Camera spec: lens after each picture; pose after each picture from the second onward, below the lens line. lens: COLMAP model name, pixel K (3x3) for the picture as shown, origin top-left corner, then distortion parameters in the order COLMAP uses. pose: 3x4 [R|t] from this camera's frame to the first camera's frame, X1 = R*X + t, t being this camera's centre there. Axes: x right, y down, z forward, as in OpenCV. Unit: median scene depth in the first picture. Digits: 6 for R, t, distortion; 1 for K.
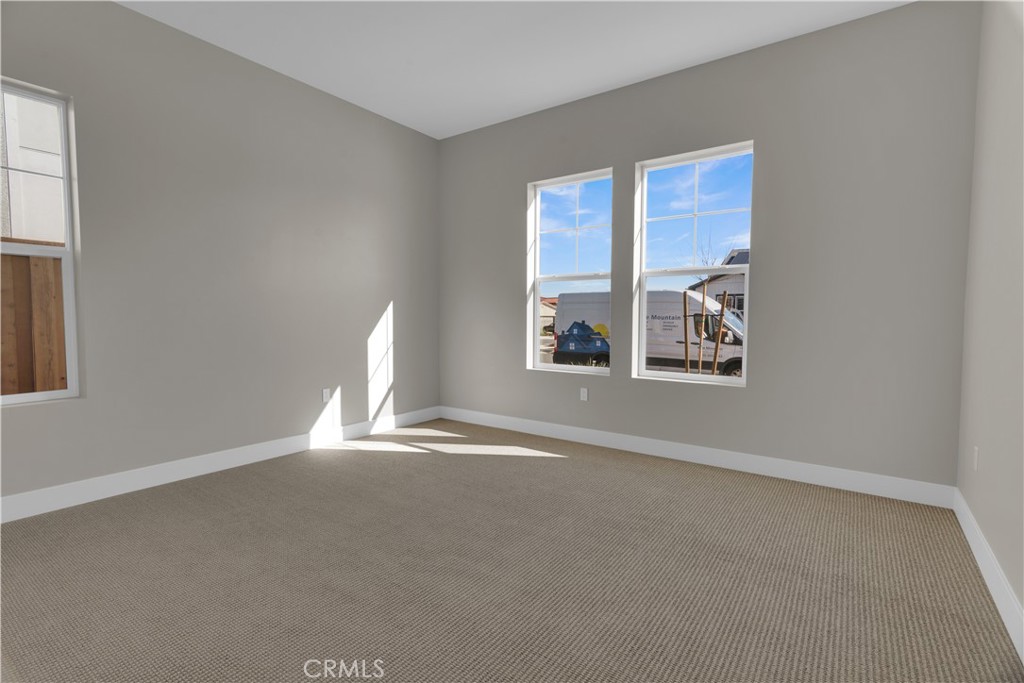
lens RADIAL K [[485.5, 0, 511.9], [0, 485.5, 342.5], [0, 0, 1]] dist [-0.000679, -0.000064]
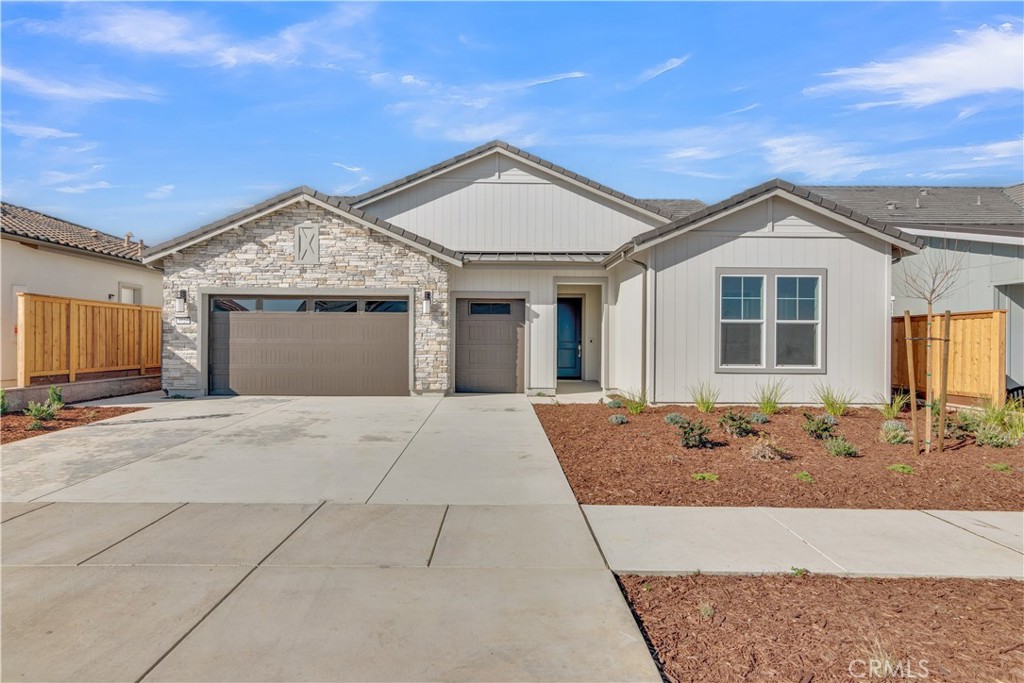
lens RADIAL K [[485.5, 0, 510.9], [0, 485.5, 340.6], [0, 0, 1]] dist [-0.000679, -0.000064]
pose [[0.810007, -0.000925, 0.586420, 0.102248], [0.024225, 0.999198, -0.031885, -0.043630], [-0.585920, 0.040033, 0.809380, 0.820903]]
